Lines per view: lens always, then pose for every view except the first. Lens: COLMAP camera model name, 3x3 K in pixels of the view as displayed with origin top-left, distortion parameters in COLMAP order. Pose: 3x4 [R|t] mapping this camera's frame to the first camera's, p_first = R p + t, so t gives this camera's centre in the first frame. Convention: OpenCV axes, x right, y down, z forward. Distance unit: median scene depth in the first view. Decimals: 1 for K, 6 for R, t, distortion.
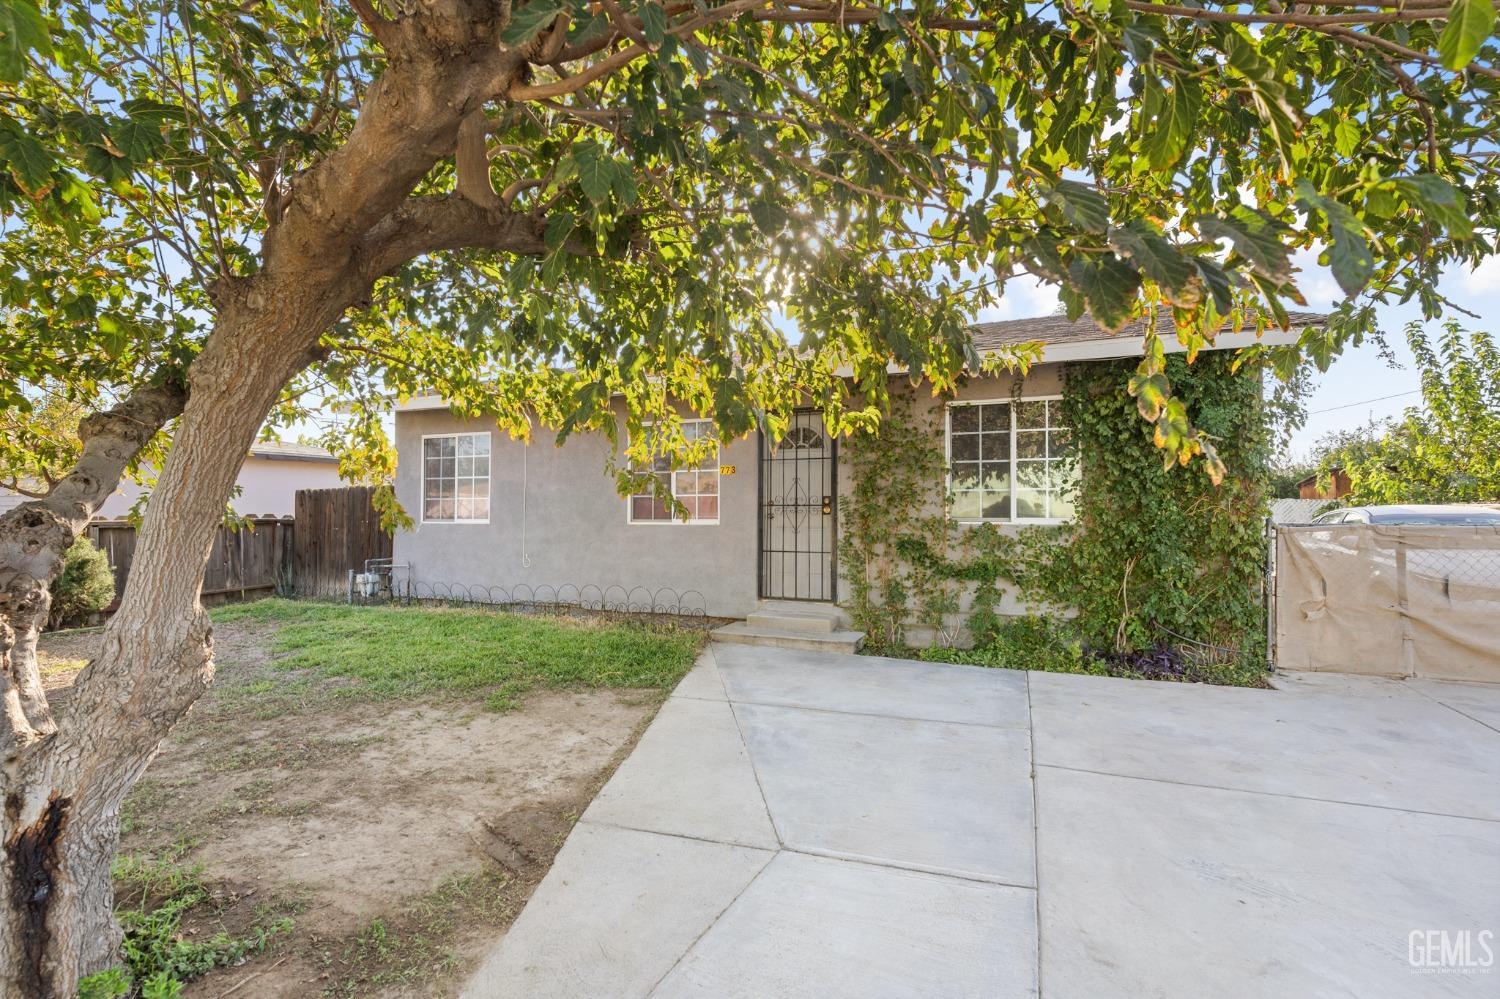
lens RADIAL K [[720.5, 0, 742.5], [0, 720.5, 489.1], [0, 0, 1]] dist [-0.000517, 0.001278]
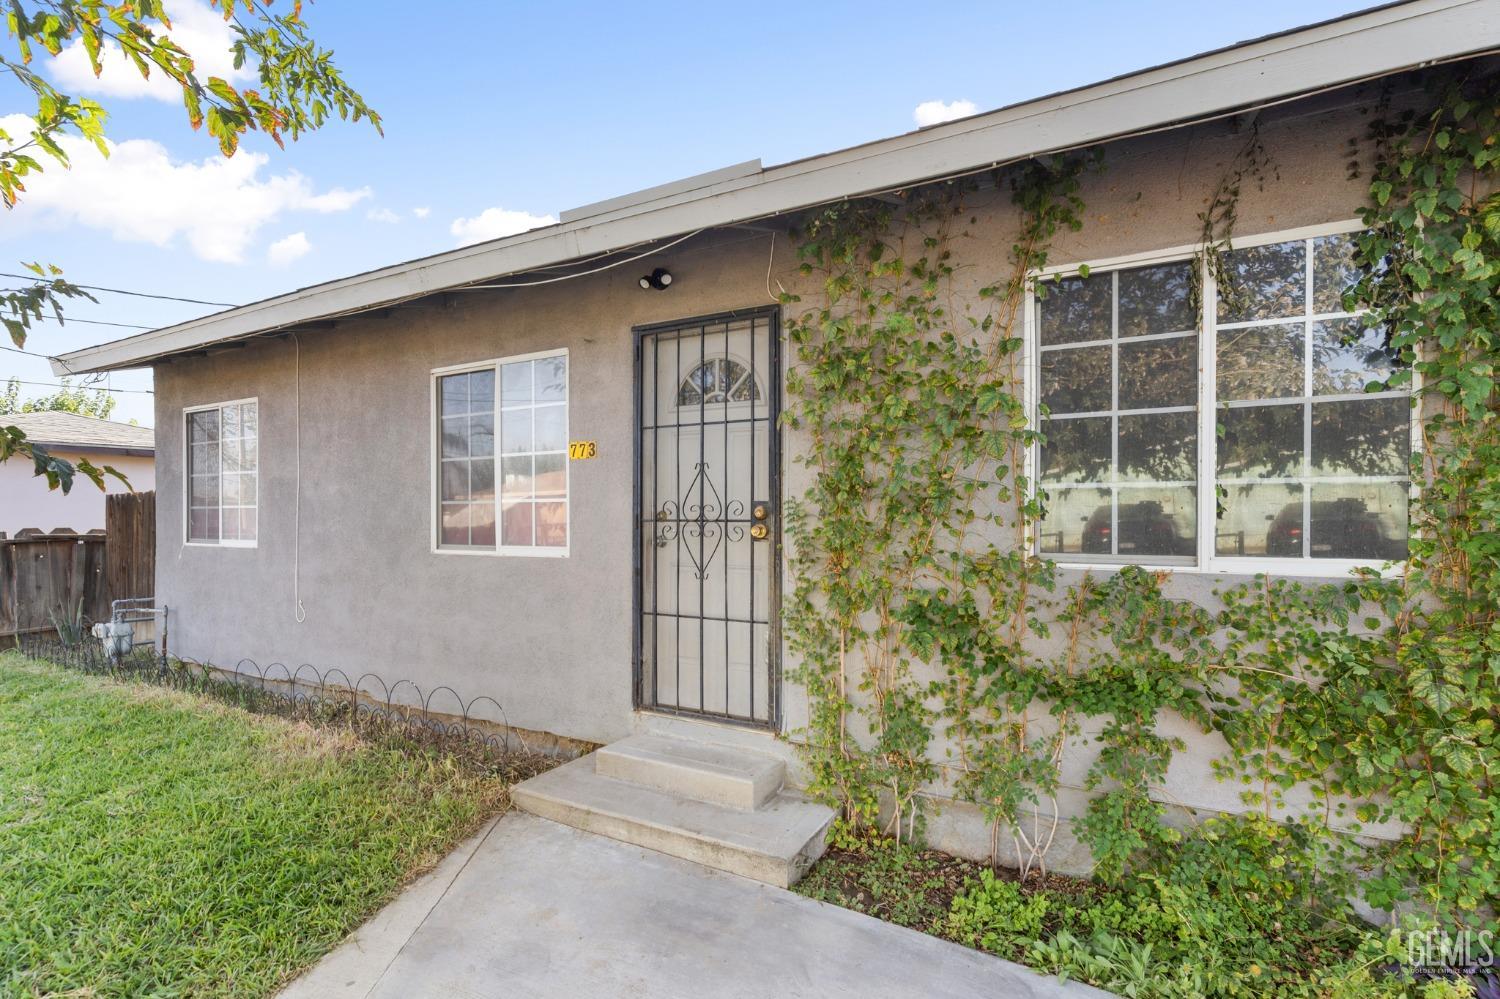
lens RADIAL K [[720.5, 0, 743.2], [0, 720.5, 507.6], [0, 0, 1]] dist [-0.000517, 0.001278]
pose [[0.993678, -0.001255, -0.112258, 0.165271], [0.003213, 0.999846, 0.017268, 0.006008], [0.112219, -0.017519, 0.993529, 0.562082]]
